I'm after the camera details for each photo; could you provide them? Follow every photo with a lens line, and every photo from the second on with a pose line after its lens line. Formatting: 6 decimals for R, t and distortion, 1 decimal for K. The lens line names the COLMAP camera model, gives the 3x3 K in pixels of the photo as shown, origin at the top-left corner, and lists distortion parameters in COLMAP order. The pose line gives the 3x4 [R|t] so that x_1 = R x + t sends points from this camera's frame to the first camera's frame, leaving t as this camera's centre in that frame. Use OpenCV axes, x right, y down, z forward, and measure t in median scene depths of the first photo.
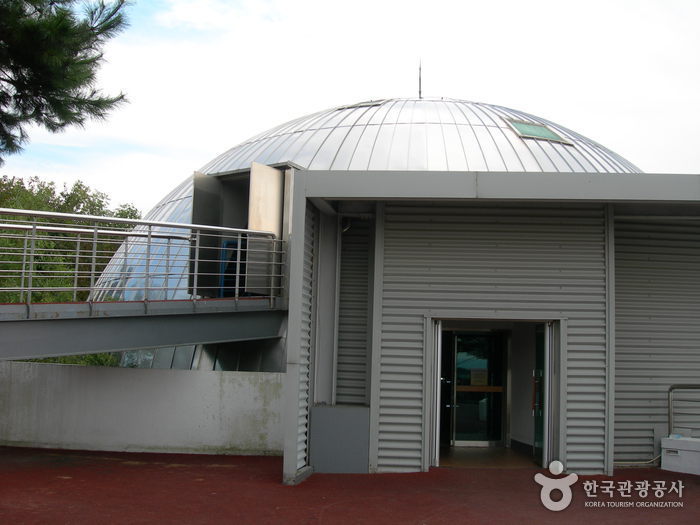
lens RADIAL K [[772.0, 0, 350.0], [0, 772.0, 262.5], [0, 0, 1]] dist [-0.000765, -0.000373]
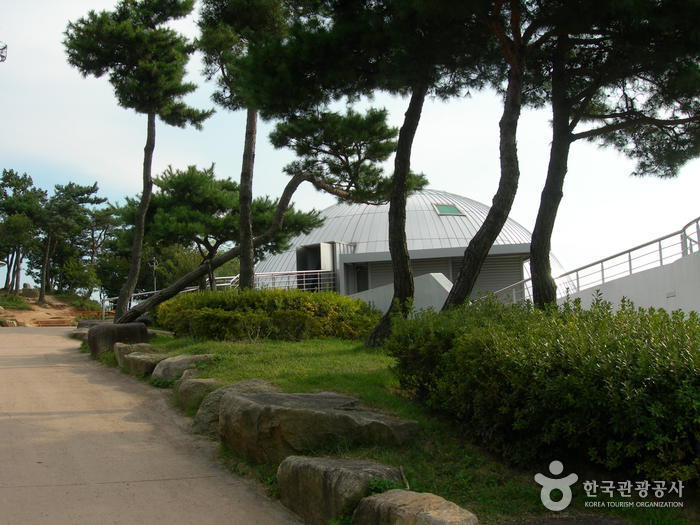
lens RADIAL K [[772.0, 0, 350.0], [0, 772.0, 262.5], [0, 0, 1]] dist [-0.000765, -0.000373]
pose [[0.996623, -0.067261, -0.047100, 0.081428], [0.067671, 0.997682, 0.007158, -0.076997], [0.046510, -0.010321, 0.998865, -1.484137]]
